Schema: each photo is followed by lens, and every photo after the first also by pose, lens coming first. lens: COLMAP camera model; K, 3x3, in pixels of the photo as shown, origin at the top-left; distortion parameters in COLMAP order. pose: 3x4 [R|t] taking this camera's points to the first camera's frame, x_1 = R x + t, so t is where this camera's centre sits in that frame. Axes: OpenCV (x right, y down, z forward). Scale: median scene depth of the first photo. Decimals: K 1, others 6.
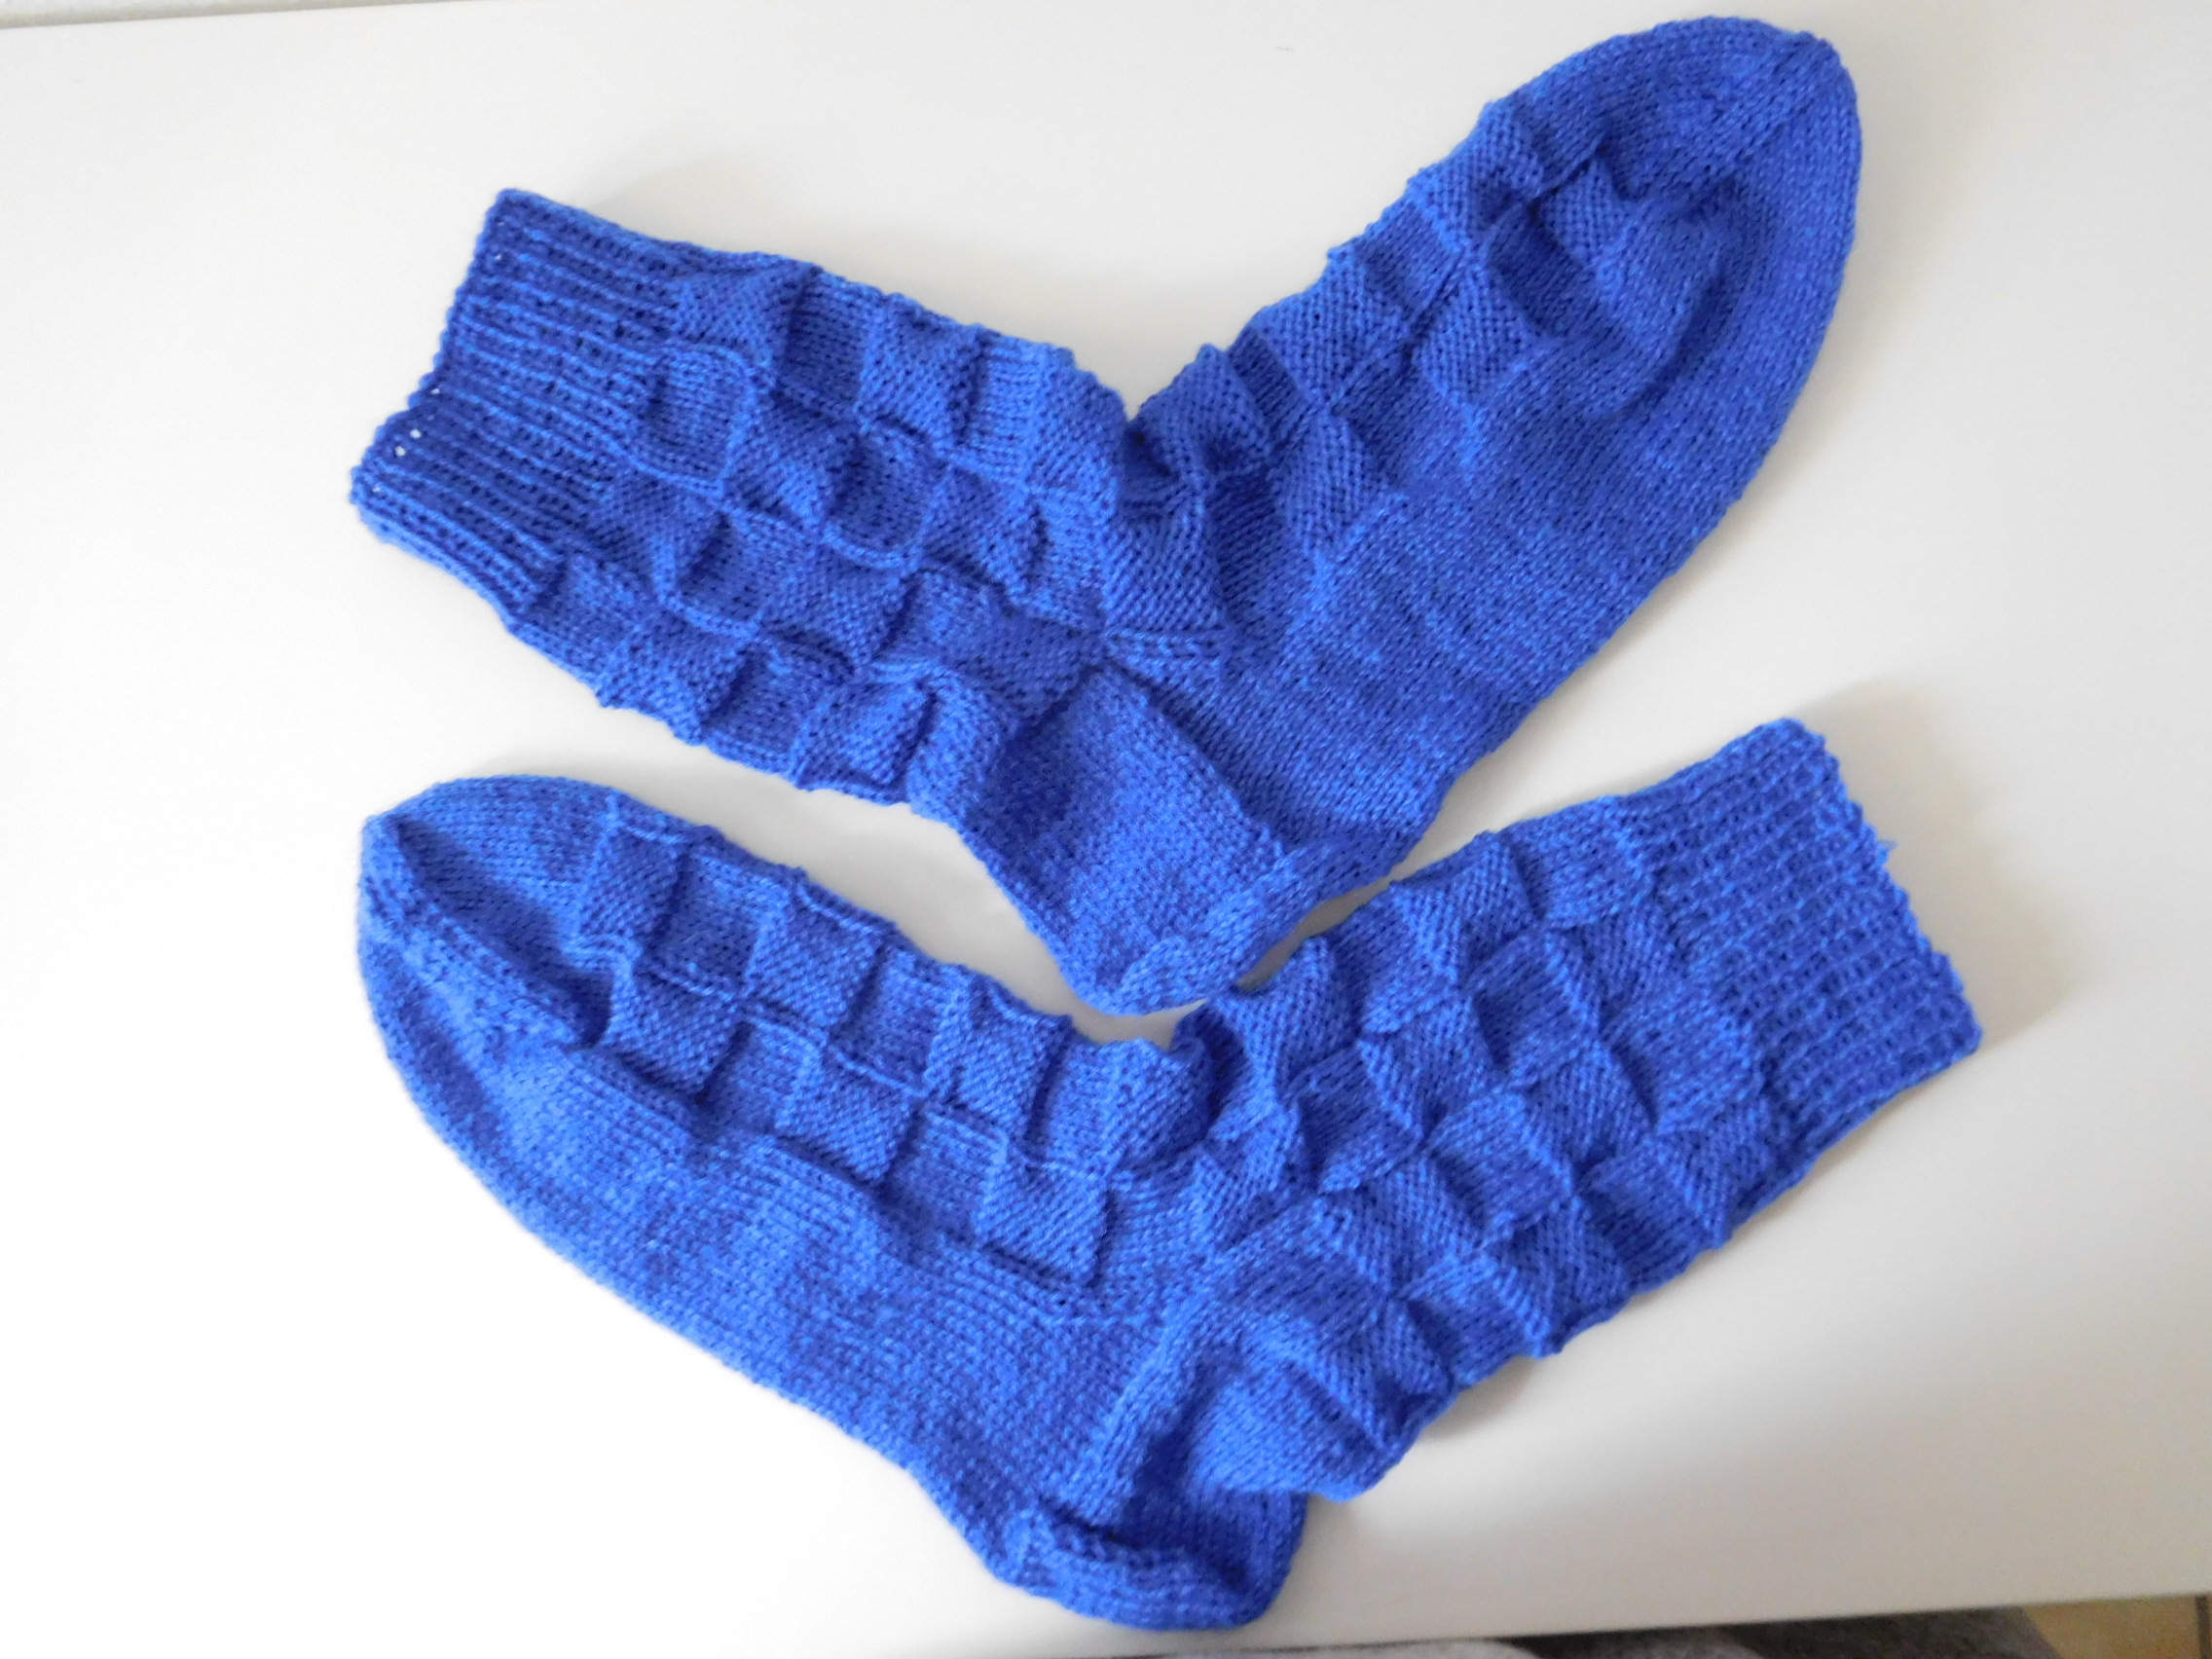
lens RADIAL K [[1823.0, 0, 1106.0], [0, 1823.0, 829.5], [0, 0, 1]] dist [0.037282, 0.011036]
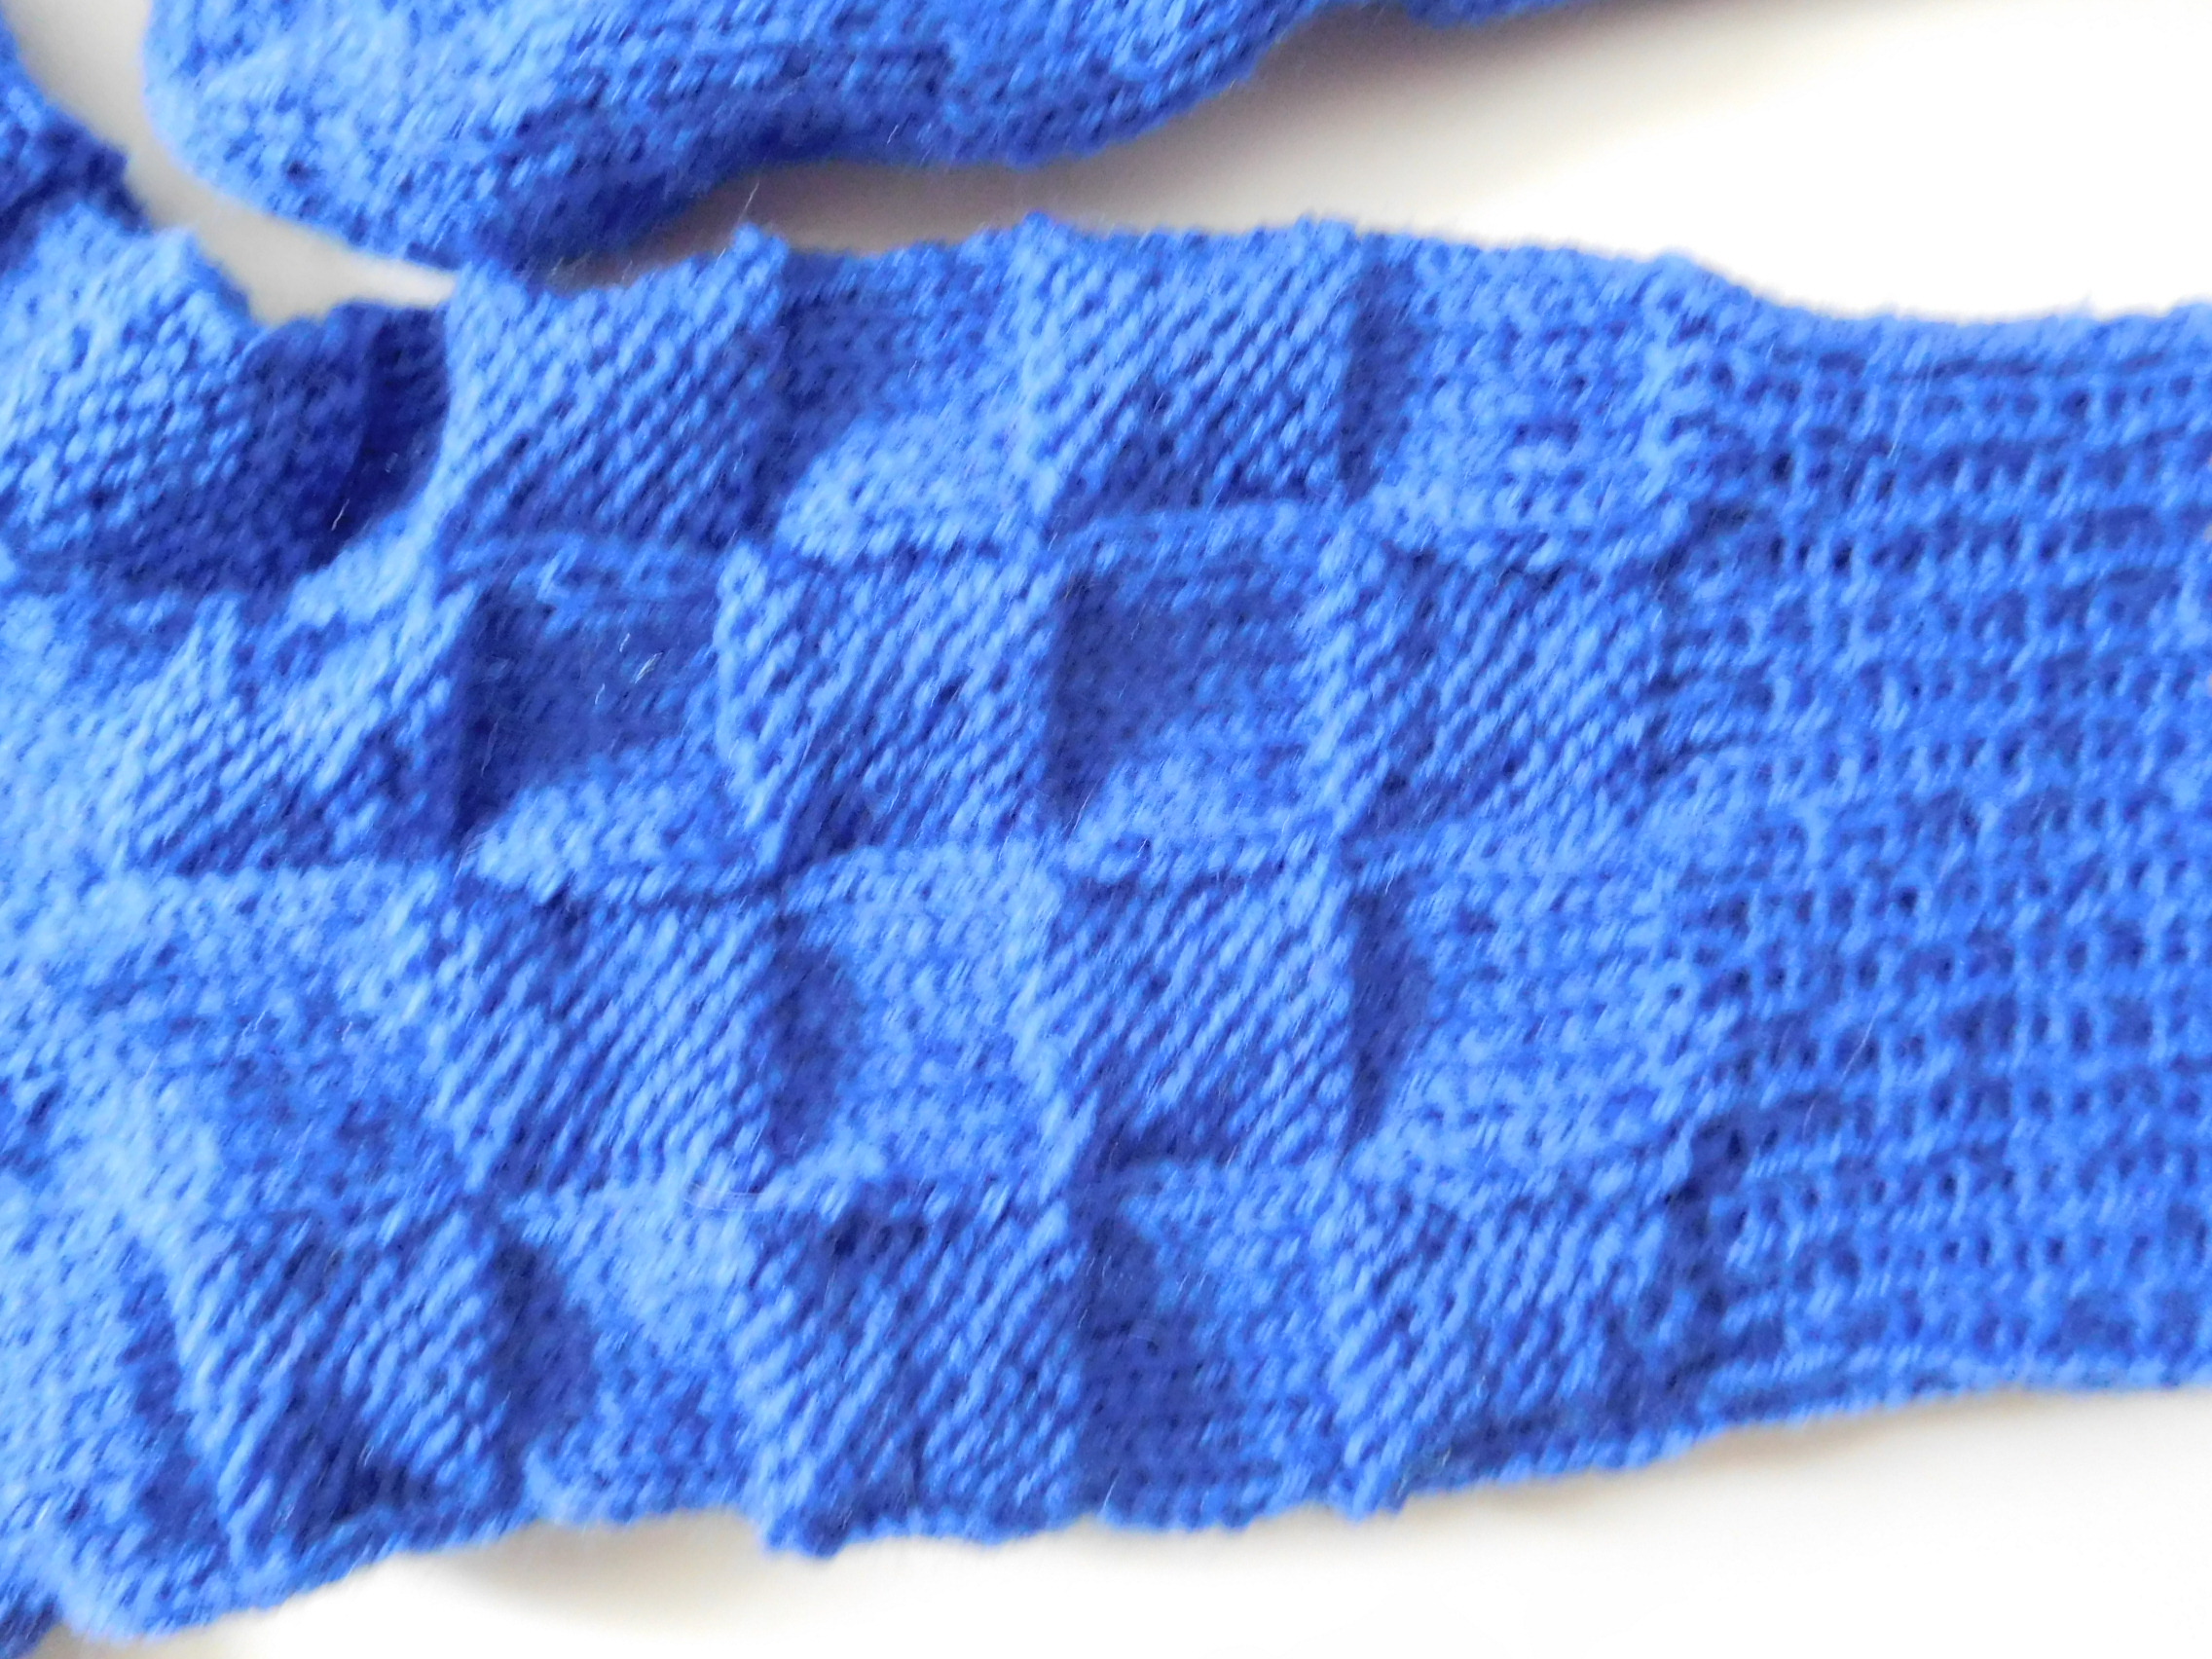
lens RADIAL K [[1663.7, 0, 1106.0], [0, 1663.7, 829.5], [0, 0, 1]] dist [-0.005028, -0.000781]
pose [[0.880808, 0.471508, -0.043099, 0.241397], [-0.470589, 0.881840, 0.030075, 0.120841], [0.052187, -0.006209, 0.998618, 0.671816]]
